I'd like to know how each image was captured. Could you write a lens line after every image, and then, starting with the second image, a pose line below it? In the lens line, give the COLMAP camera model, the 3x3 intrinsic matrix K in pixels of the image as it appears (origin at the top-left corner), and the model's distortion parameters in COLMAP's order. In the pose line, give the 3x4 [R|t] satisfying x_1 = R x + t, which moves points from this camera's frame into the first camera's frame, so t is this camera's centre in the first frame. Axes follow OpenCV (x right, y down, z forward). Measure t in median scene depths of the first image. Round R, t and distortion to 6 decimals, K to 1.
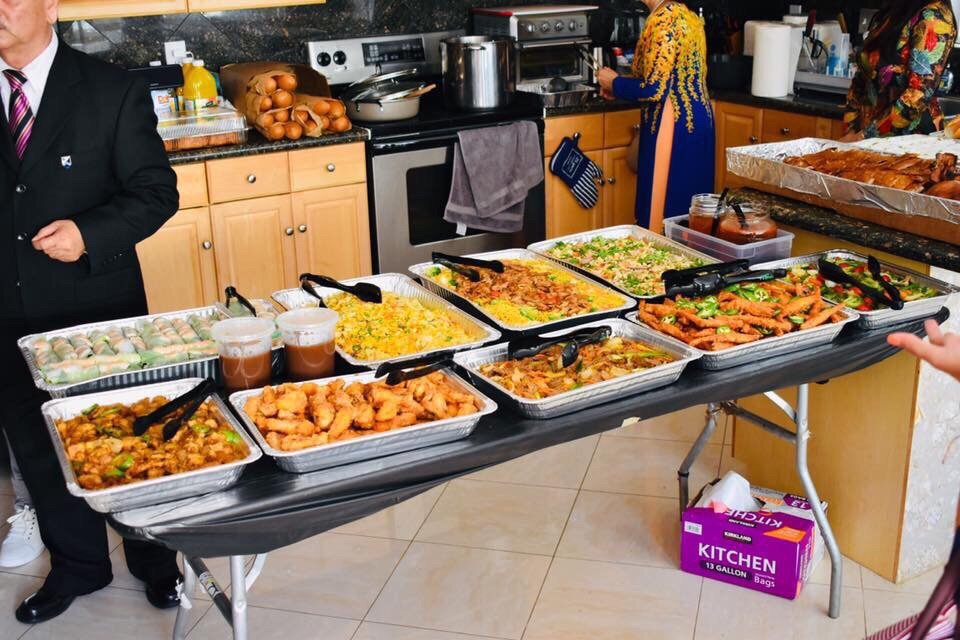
lens RADIAL K [[1130.2, 0, 479.3], [0, 1130.2, 321.4], [0, 0, 1]] dist [-0.061058, 0.000000]
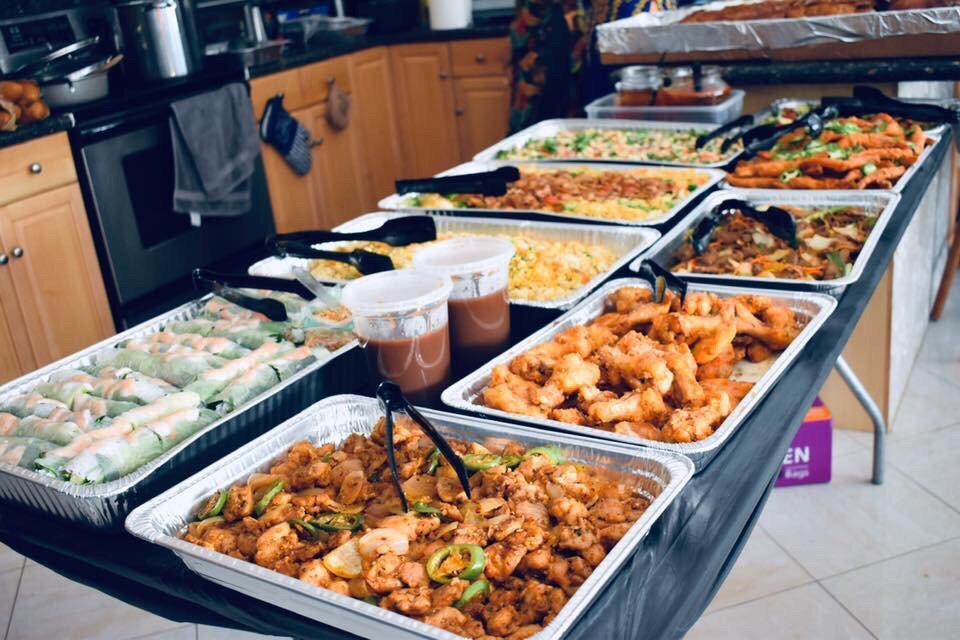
lens RADIAL K [[1017.9, 0, 478.9], [0, 1017.9, 314.8], [0, 0, 1]] dist [-0.067098, 0.000000]
pose [[0.861063, -0.245532, 0.445292, -0.197961], [0.249221, 0.967086, 0.051325, 0.001474], [-0.443238, 0.066782, 0.893913, 0.250992]]
